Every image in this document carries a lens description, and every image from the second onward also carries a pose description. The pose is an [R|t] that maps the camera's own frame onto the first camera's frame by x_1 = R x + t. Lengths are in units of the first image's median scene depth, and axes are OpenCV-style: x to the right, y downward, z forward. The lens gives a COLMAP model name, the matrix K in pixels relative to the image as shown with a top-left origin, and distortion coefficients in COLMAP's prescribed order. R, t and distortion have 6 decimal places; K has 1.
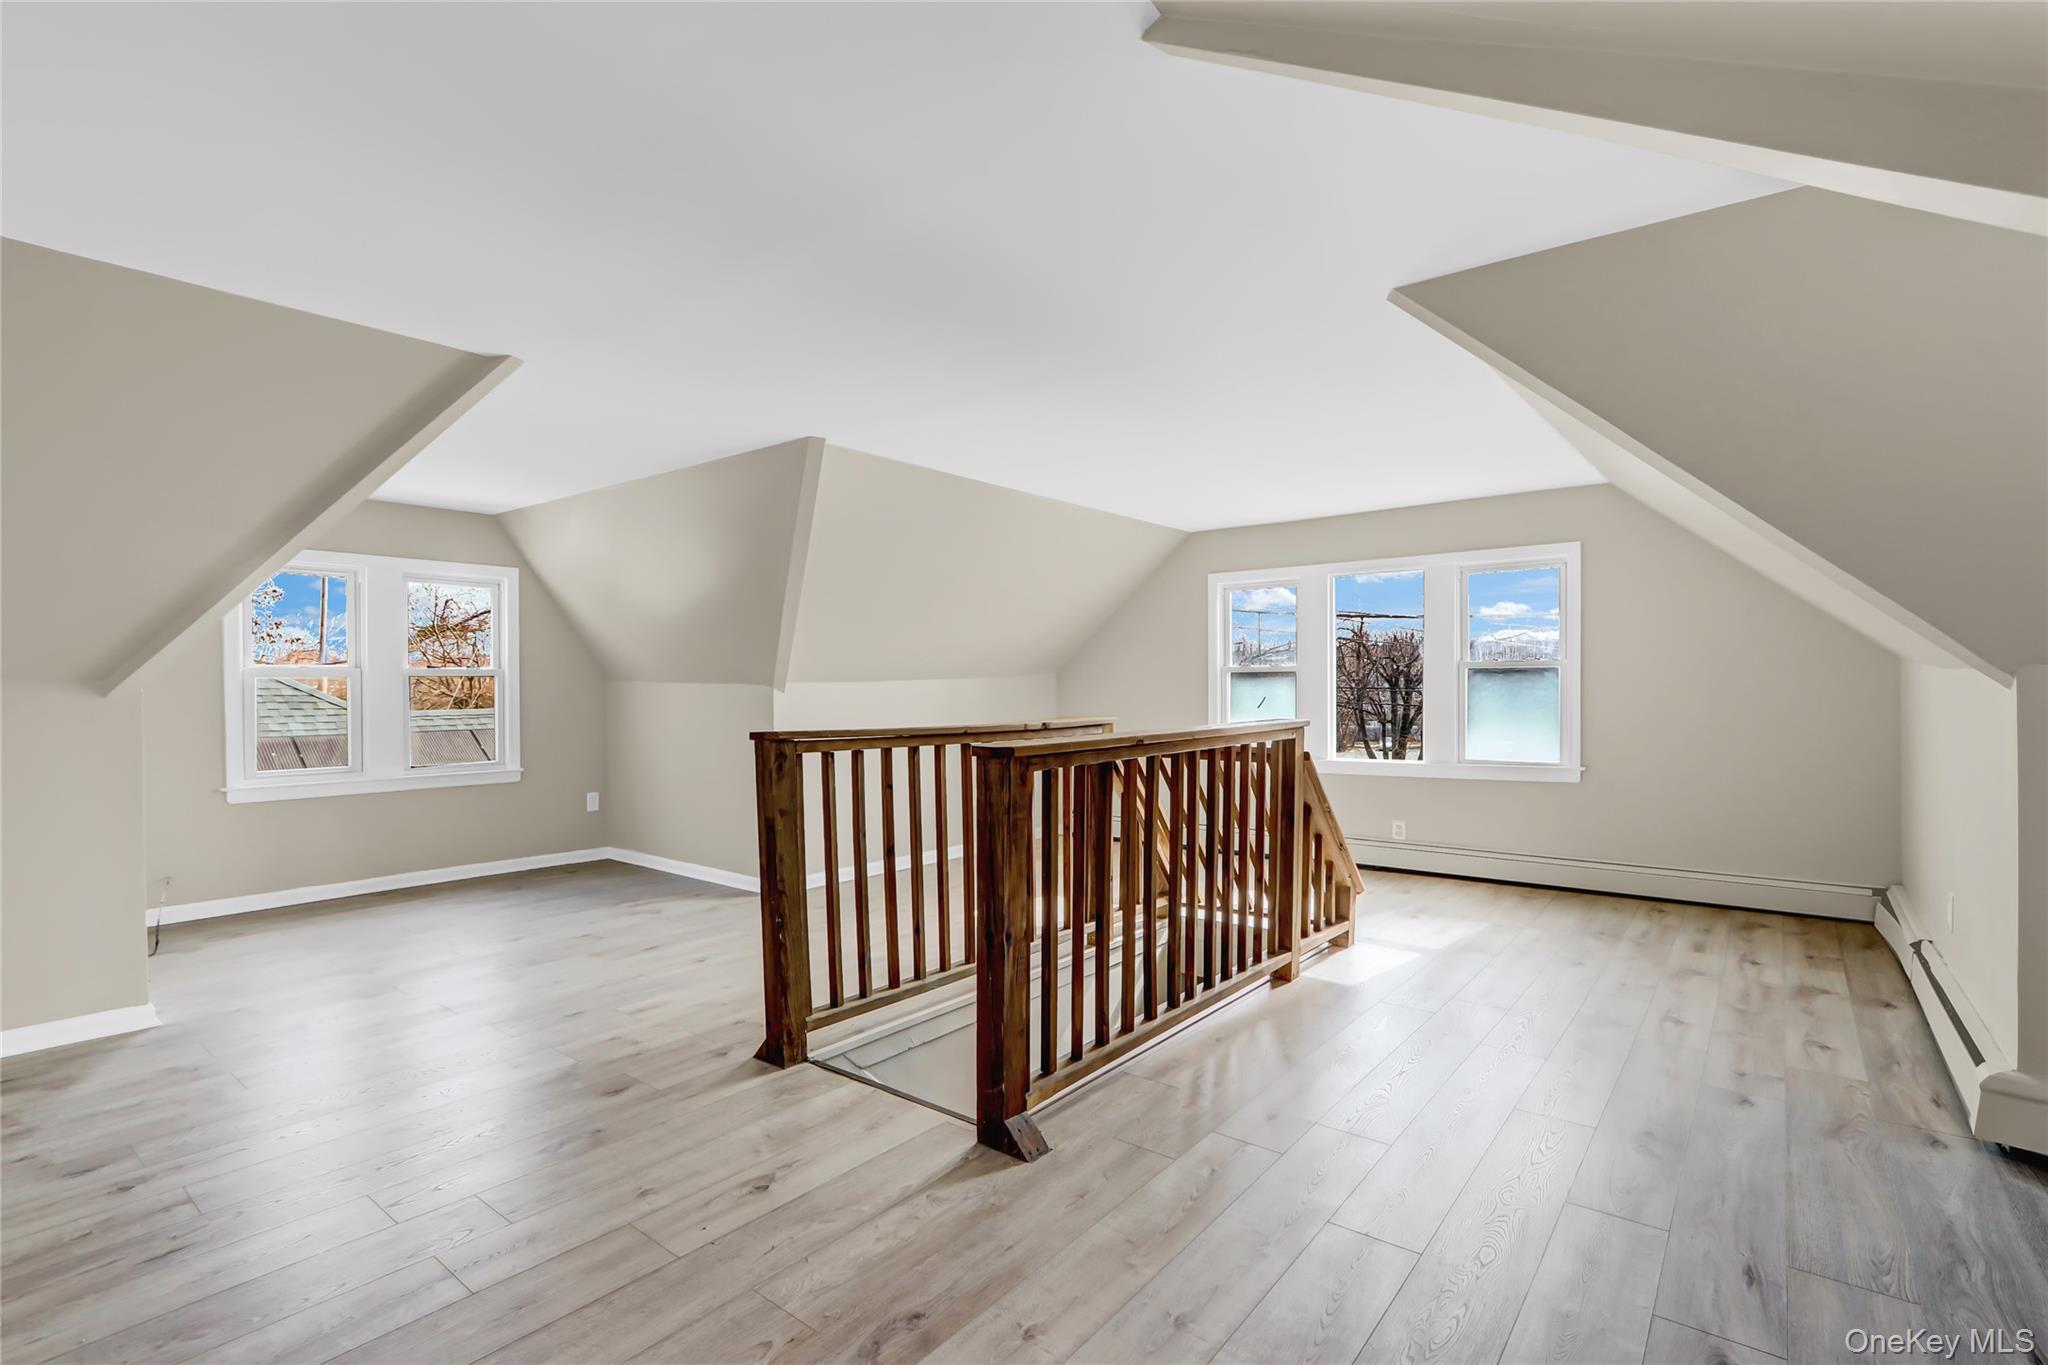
lens RADIAL K [[947.1, 0, 1027.7], [0, 947.1, 726.3], [0, 0, 1]] dist [-0.074026, 0.055927]
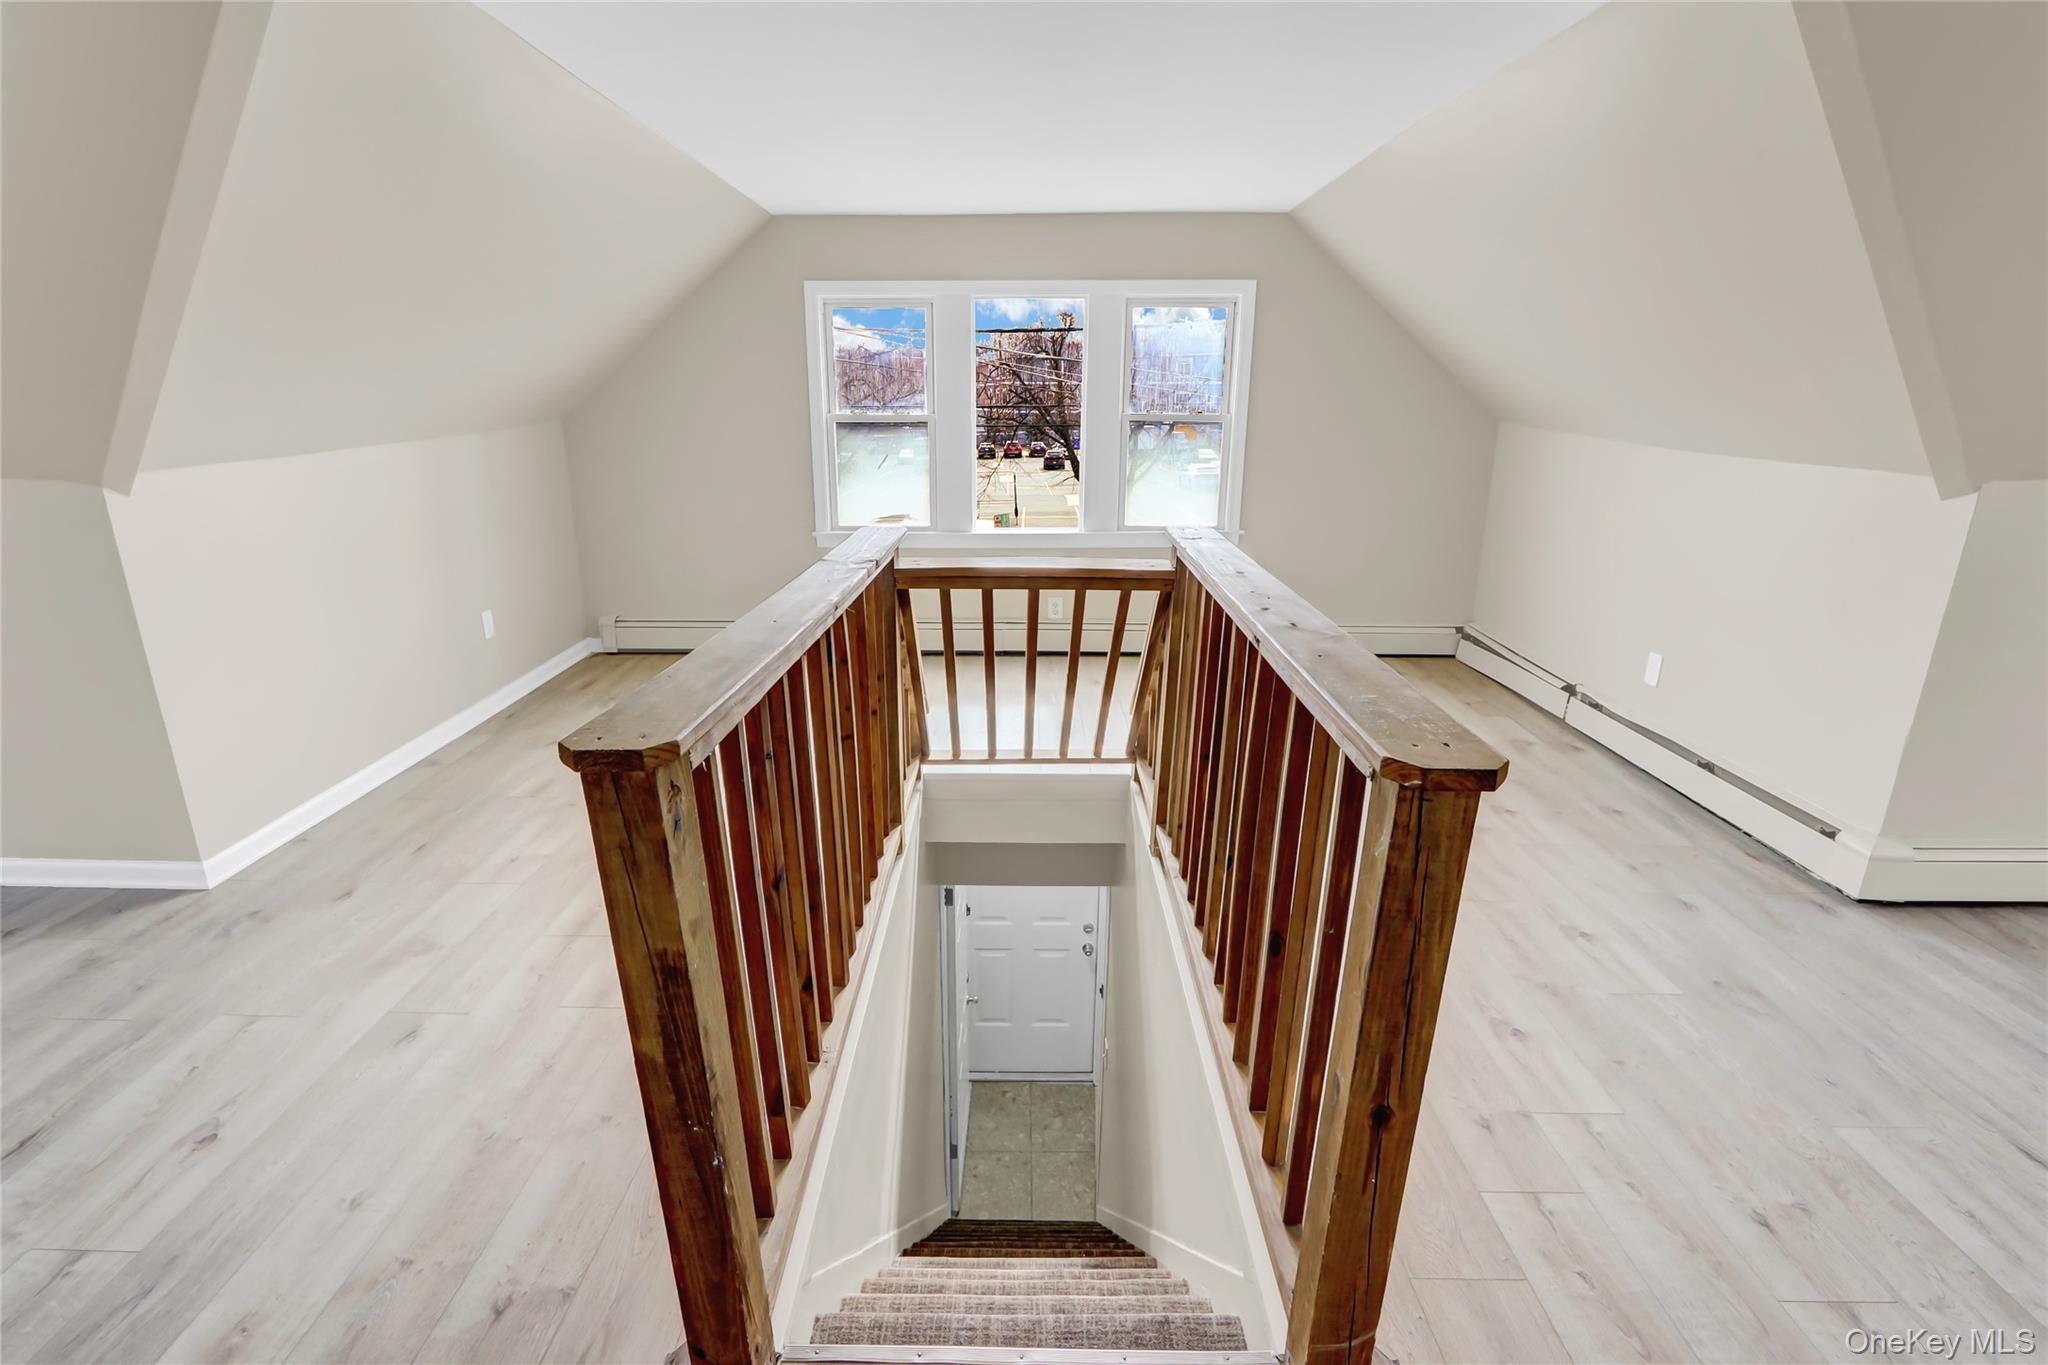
lens RADIAL K [[966.6, 0, 1012.5], [0, 966.6, 686.3], [0, 0, 1]] dist [-0.000656, 0.000001]
pose [[0.792175, -0.169666, 0.586236, -0.196599], [0.013264, 0.965139, 0.261403, -0.061244], [-0.610150, -0.199300, 0.766809, 0.315017]]
